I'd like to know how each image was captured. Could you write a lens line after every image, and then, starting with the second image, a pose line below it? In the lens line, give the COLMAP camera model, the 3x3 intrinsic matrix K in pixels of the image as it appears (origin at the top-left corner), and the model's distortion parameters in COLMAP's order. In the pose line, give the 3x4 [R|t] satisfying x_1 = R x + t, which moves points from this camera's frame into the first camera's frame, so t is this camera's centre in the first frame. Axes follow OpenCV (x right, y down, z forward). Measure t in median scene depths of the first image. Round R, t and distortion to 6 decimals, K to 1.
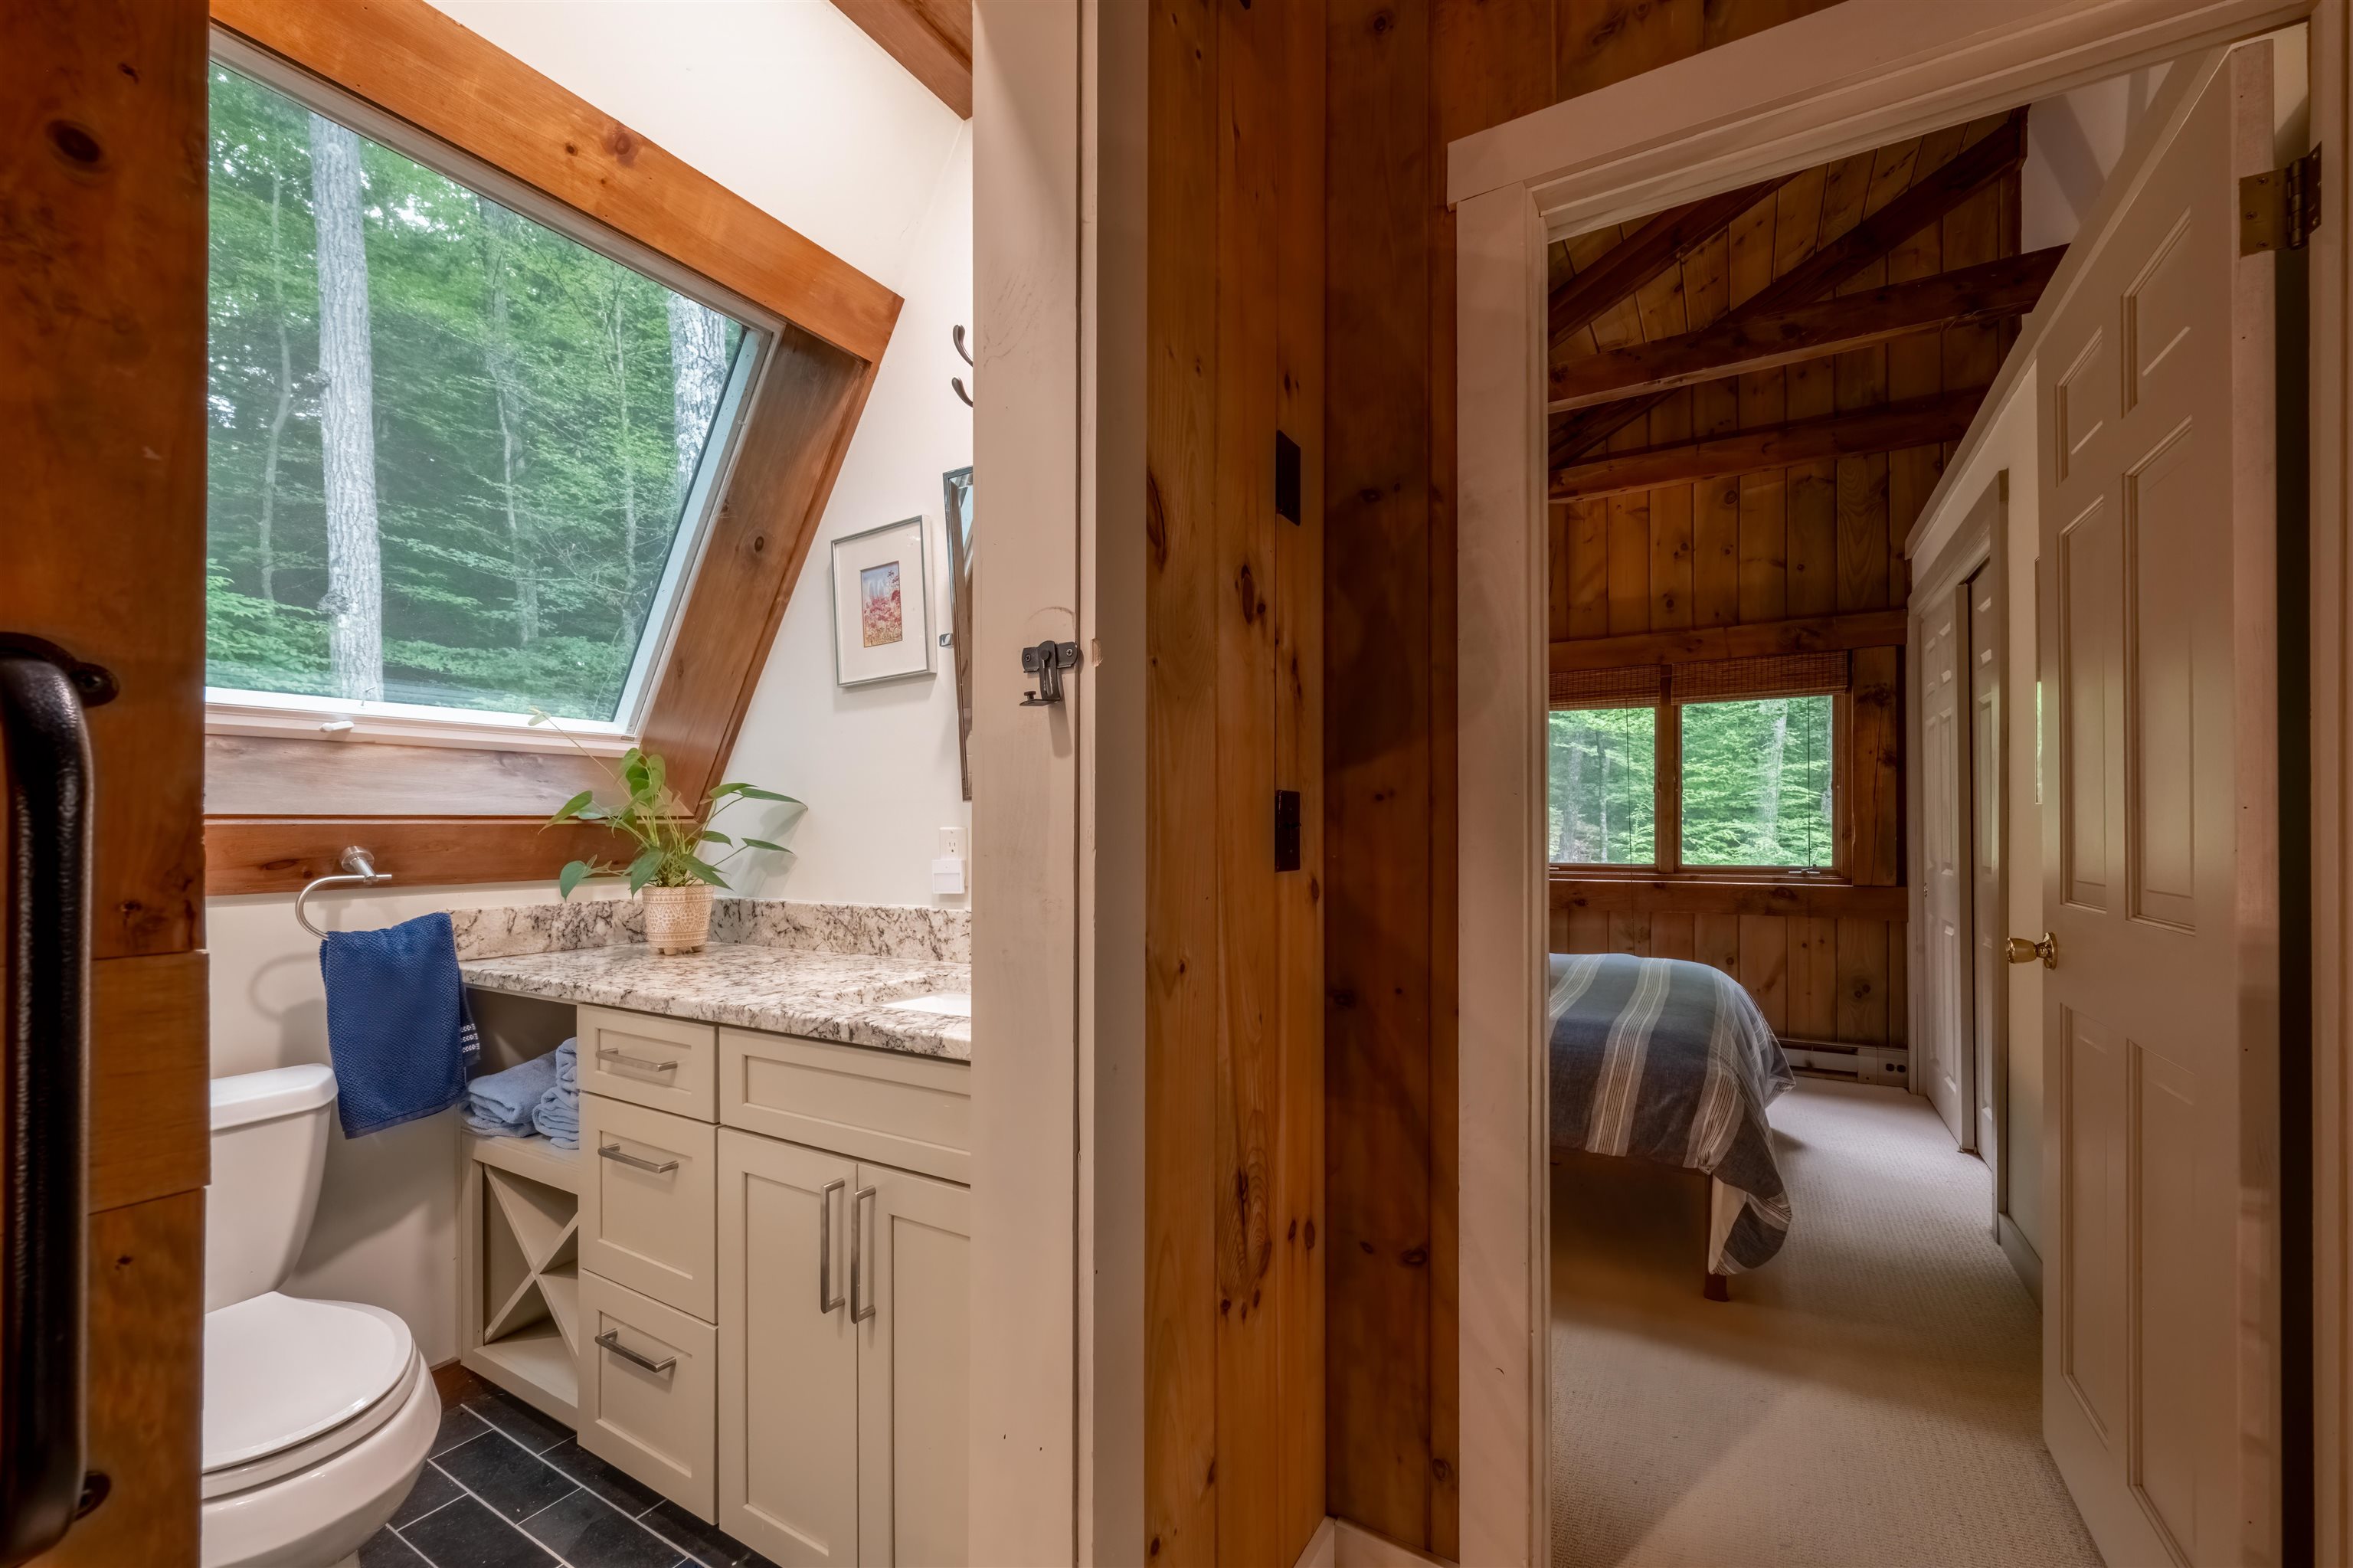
lens RADIAL K [[933.3, 0, 1179.3], [0, 933.3, 795.1], [0, 0, 1]] dist [0.000972, 0.000093]
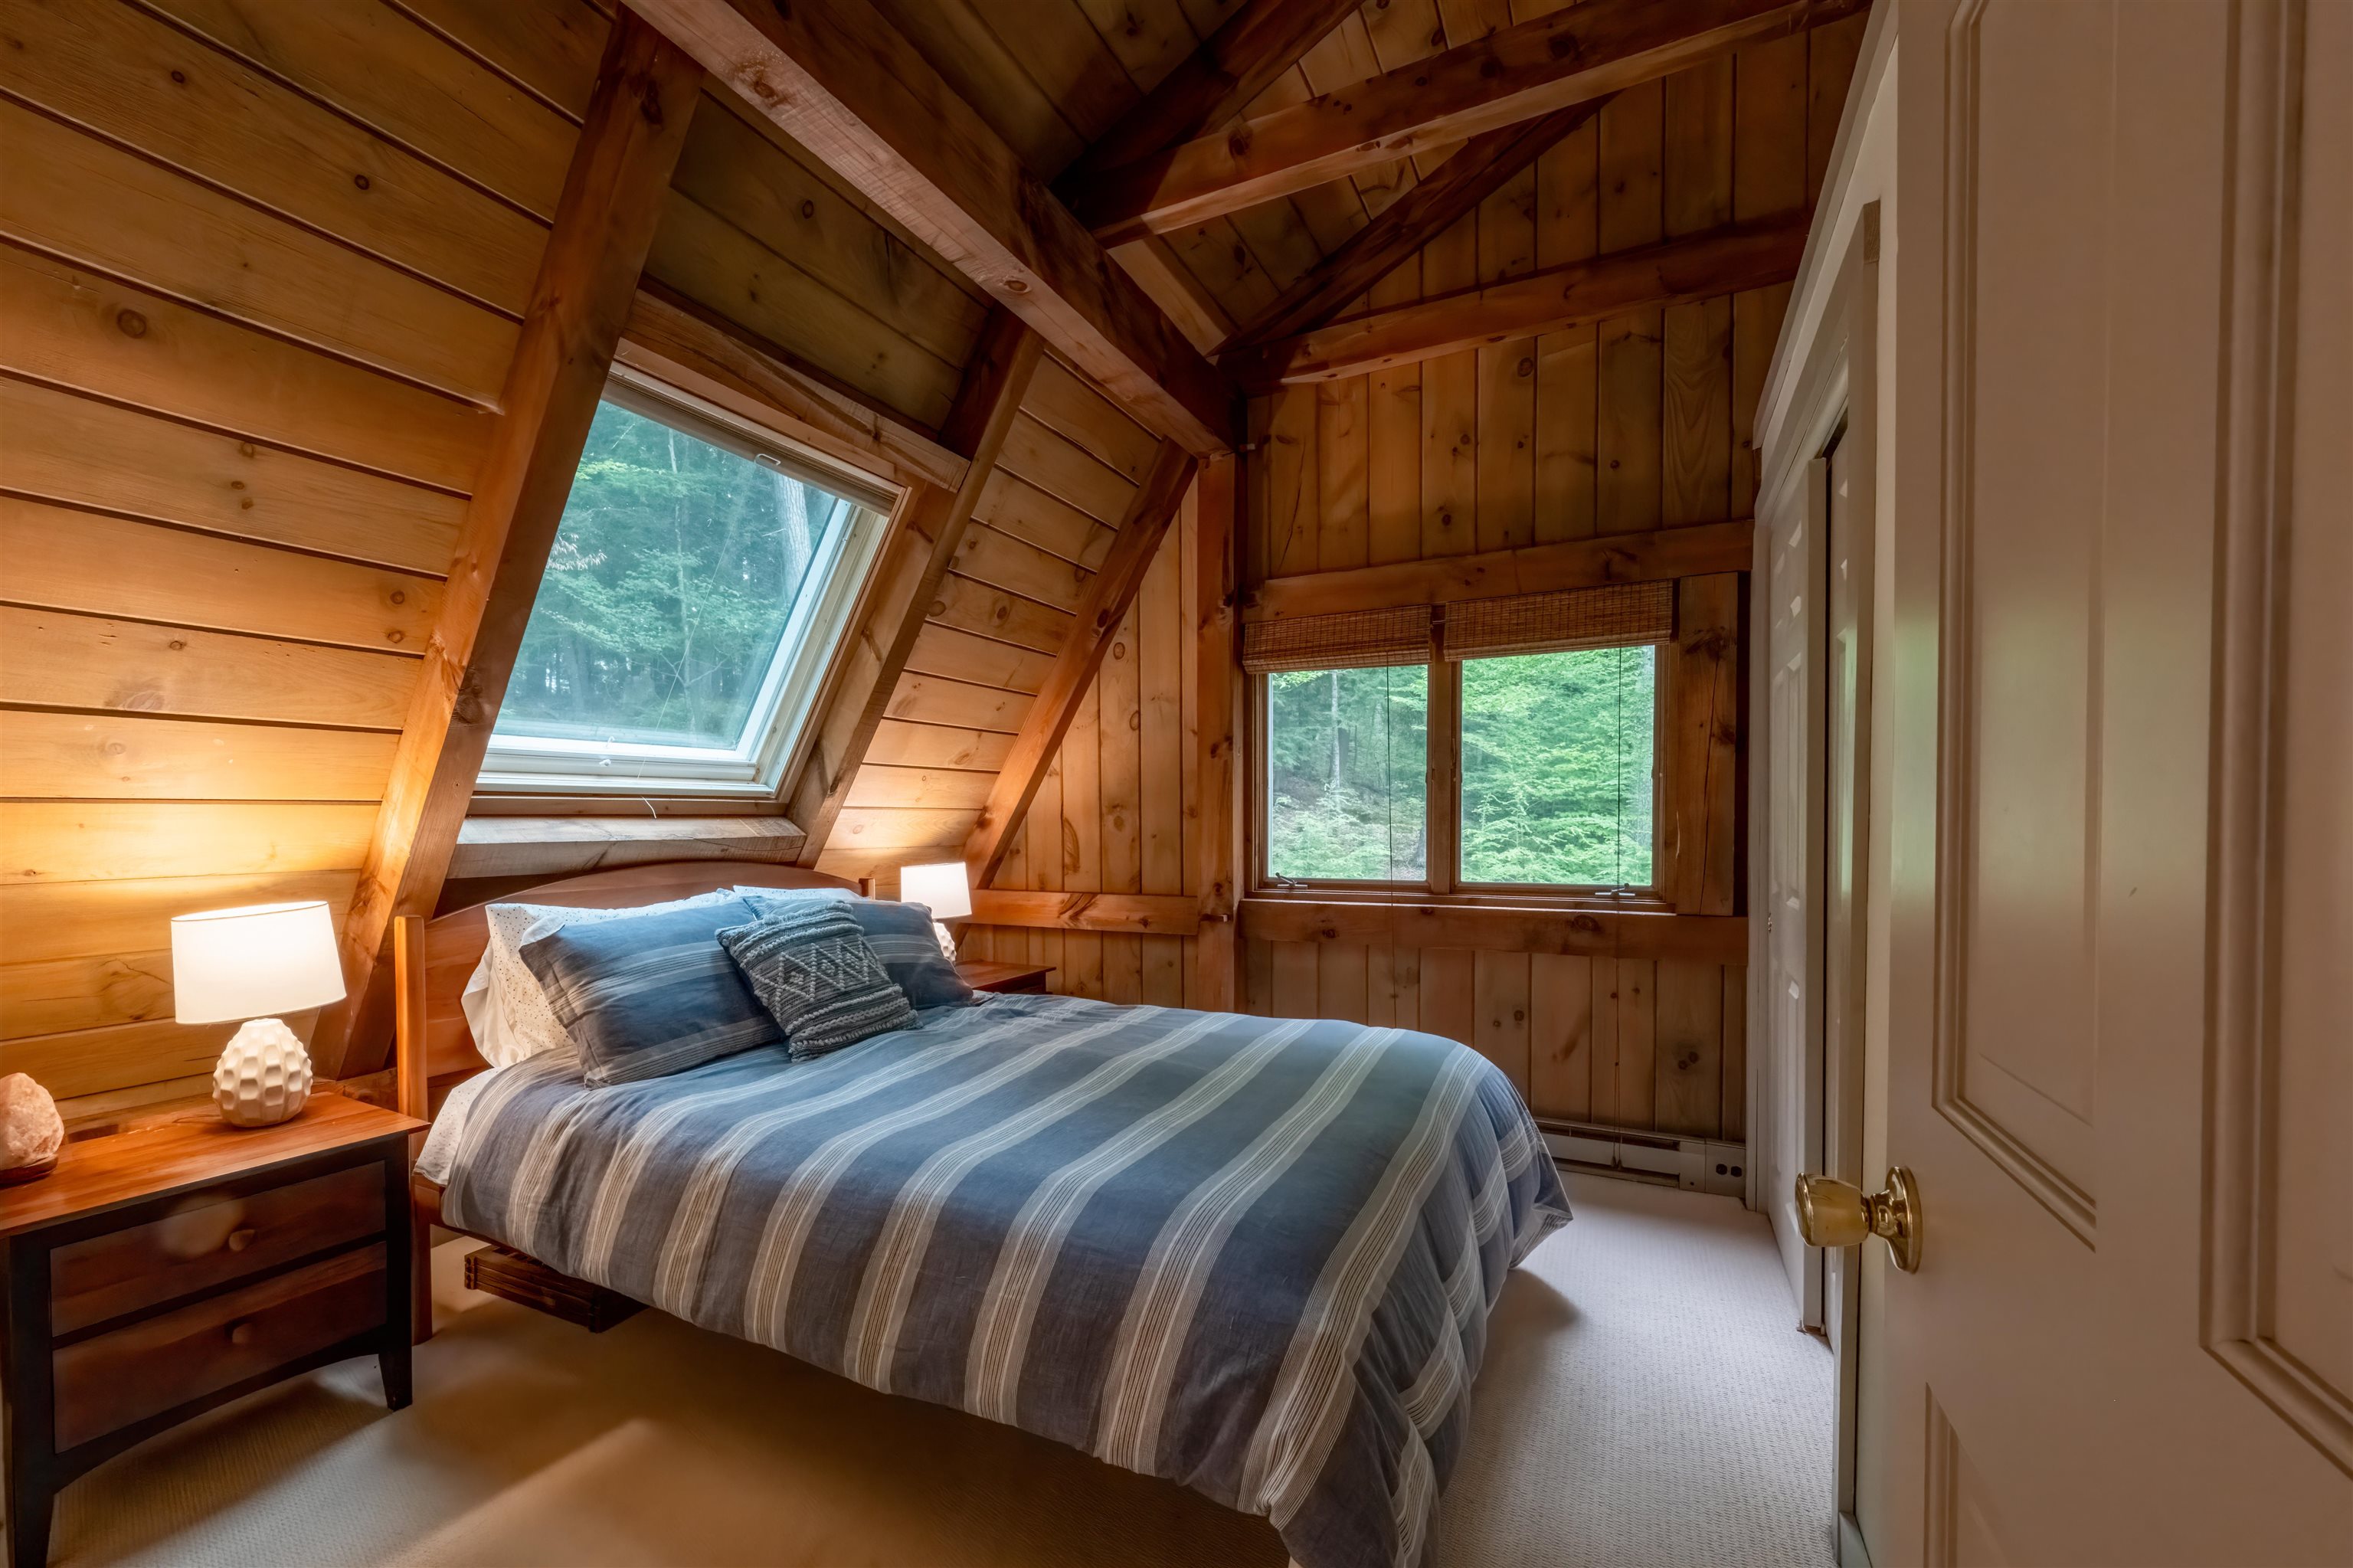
lens RADIAL K [[933.3, 0, 1174.1], [0, 933.3, 807.4], [0, 0, 1]] dist [0.000972, 0.000093]
pose [[0.998359, -0.001684, 0.057245, 0.294748], [0.000250, 0.999686, 0.025047, -0.001860], [-0.057269, -0.024991, 0.998046, 0.310855]]
